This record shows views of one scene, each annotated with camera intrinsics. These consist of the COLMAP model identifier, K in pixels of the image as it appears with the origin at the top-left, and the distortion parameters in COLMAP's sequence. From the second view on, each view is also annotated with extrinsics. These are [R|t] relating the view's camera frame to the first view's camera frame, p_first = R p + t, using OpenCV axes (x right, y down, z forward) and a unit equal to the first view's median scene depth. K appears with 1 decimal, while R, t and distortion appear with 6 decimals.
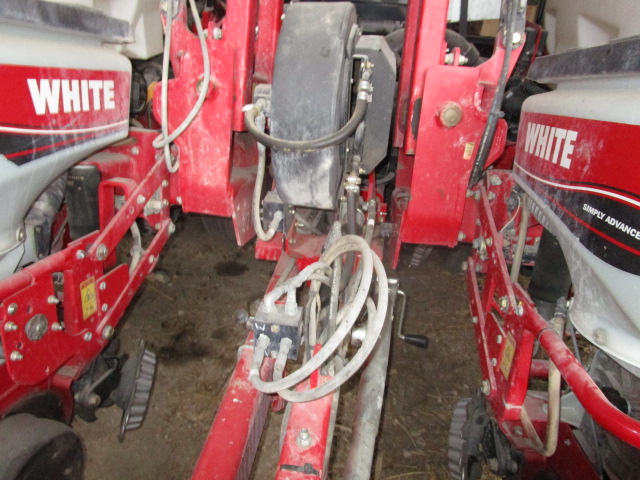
lens RADIAL K [[455.5, 0, 320.0], [0, 455.5, 240.0], [0, 0, 1]] dist [-0.020654, 0.001807]
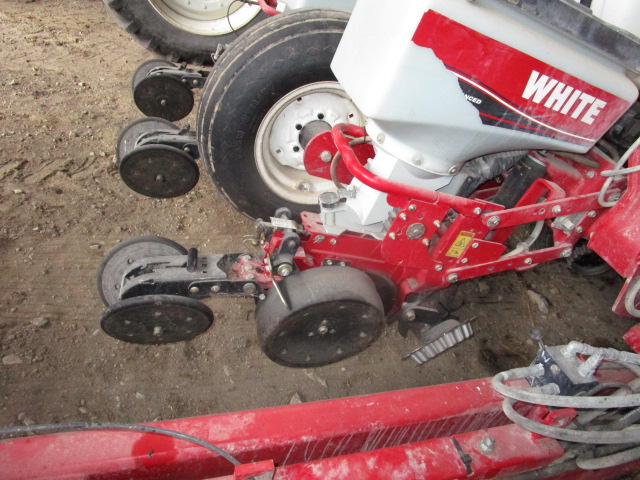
lens RADIAL K [[461.8, 0, 318.3], [0, 461.8, 236.3], [0, 0, 1]] dist [-0.010171, -0.001231]
pose [[0.410073, 0.553212, -0.725118, 0.227745], [-0.599256, 0.762772, 0.243045, 0.037597], [0.687555, 0.334865, 0.644308, -0.074154]]
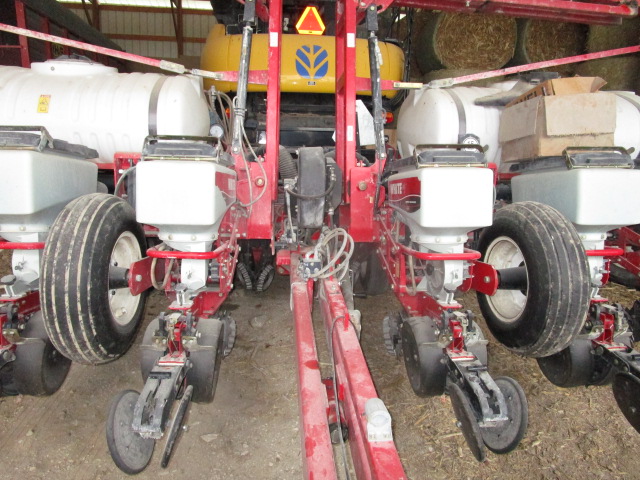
lens RADIAL K [[455.5, 0, 320.0], [0, 455.5, 240.0], [0, 0, 1]] dist [-0.020654, 0.001807]
pose [[0.974873, -0.086645, 0.205218, -0.525394], [0.129818, 0.969624, -0.207310, 0.550411], [-0.181022, 0.228742, 0.956508, -1.406979]]
